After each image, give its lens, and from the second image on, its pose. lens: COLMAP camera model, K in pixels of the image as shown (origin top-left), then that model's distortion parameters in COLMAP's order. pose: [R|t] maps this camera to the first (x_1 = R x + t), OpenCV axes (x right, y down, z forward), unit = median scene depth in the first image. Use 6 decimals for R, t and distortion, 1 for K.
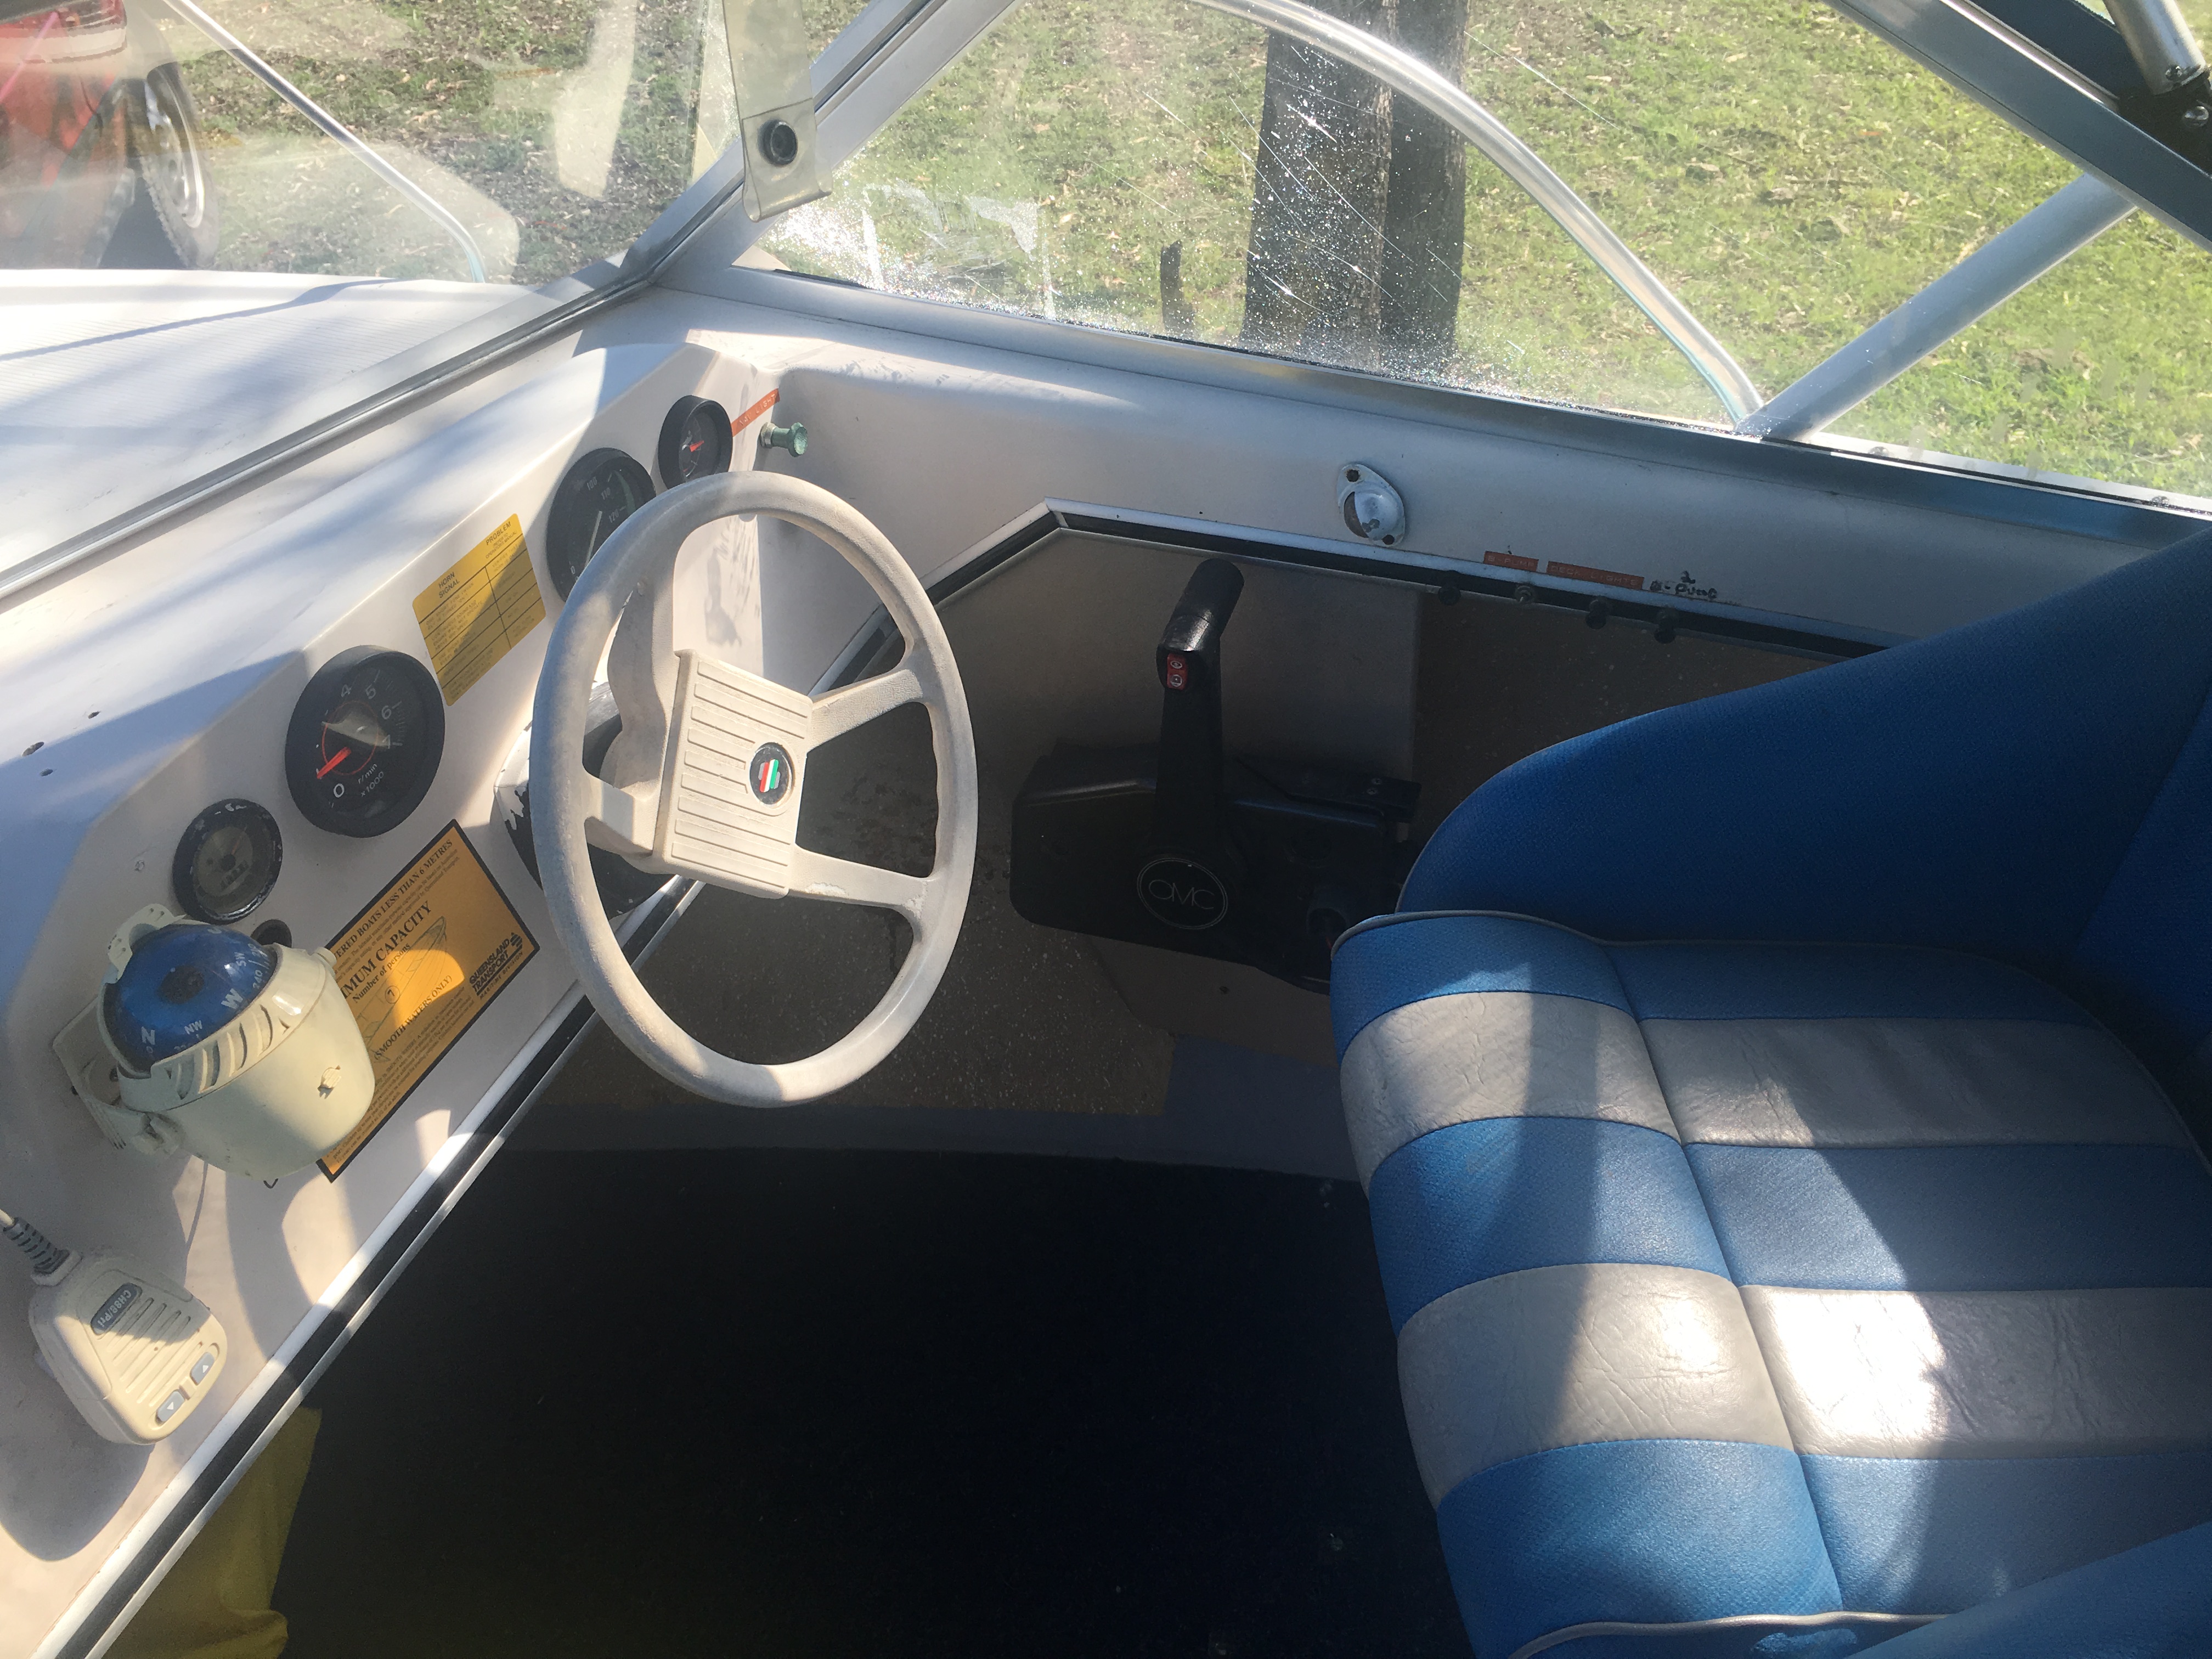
lens RADIAL K [[1865.9, 0, 1106.0], [0, 1865.9, 829.5], [0, 0, 1]] dist [-0.001269, -0.002200]
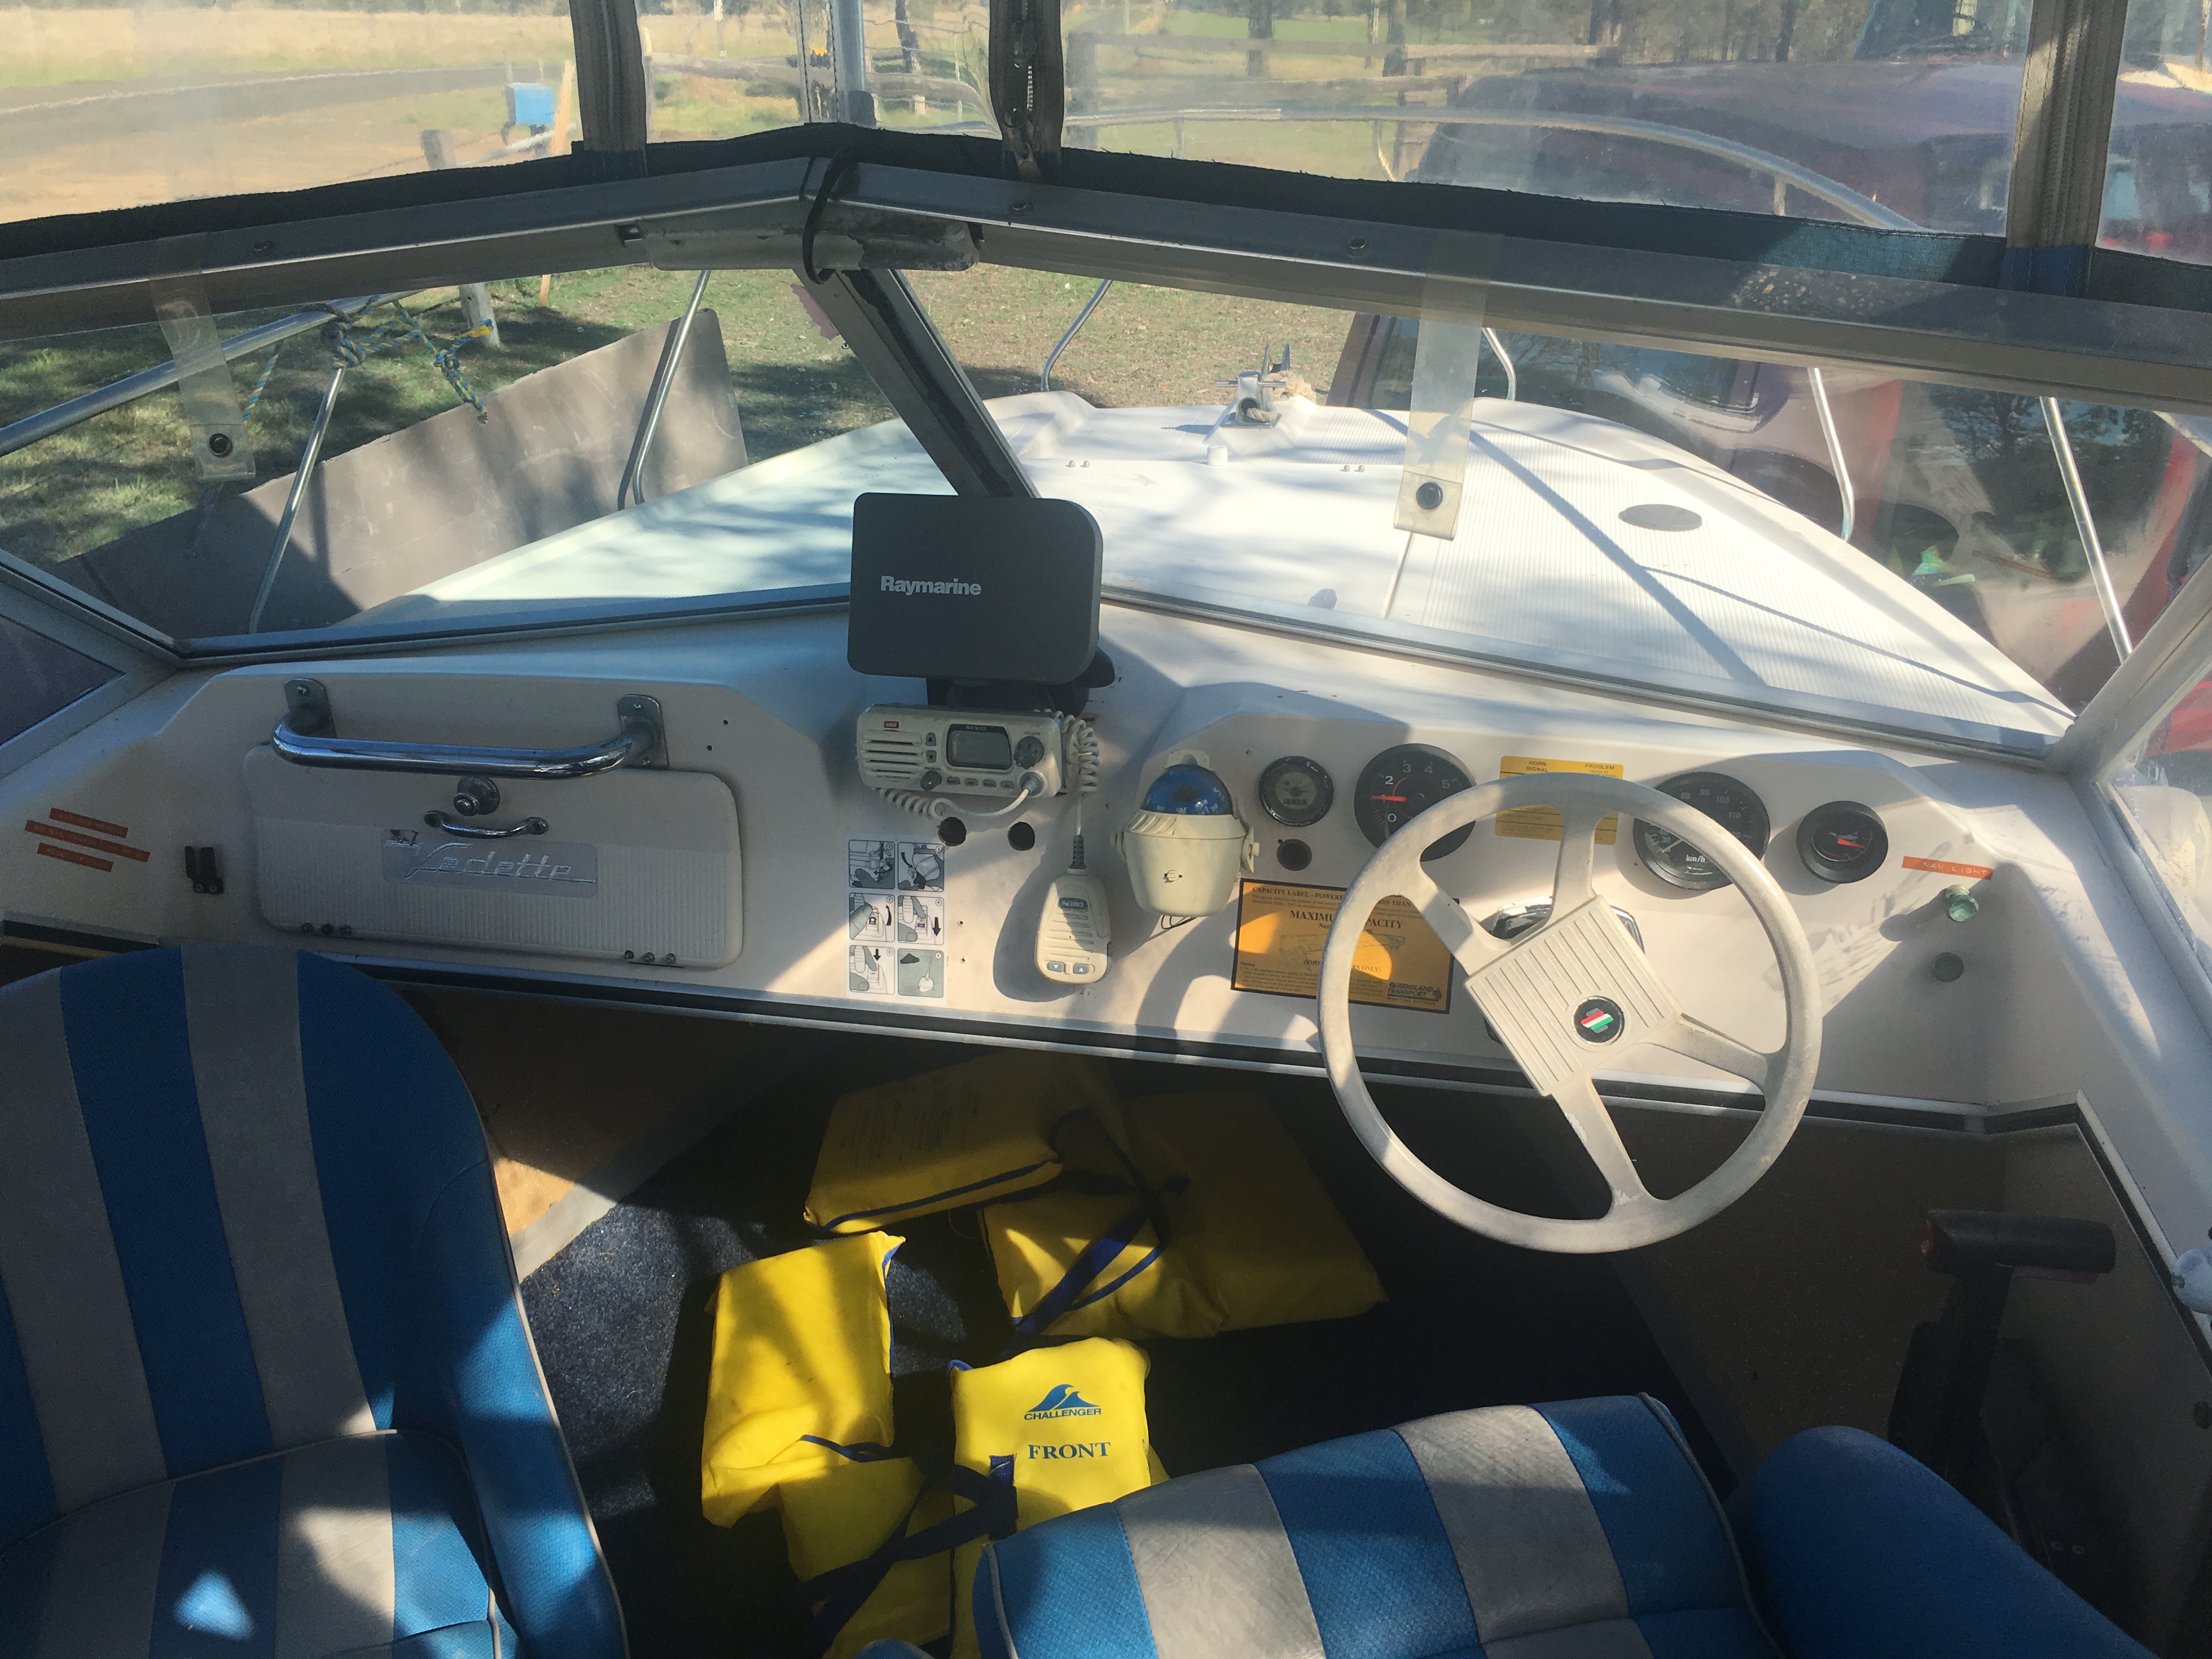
lens RADIAL K [[1873.9, 0, 1106.0], [0, 1873.9, 829.5], [0, 0, 1]] dist [0.005825, -0.000283]
pose [[0.137230, 0.464517, -0.874867, 0.938817], [-0.638132, 0.716978, 0.280589, -0.301477], [0.757599, 0.519776, 0.394814, 0.193381]]
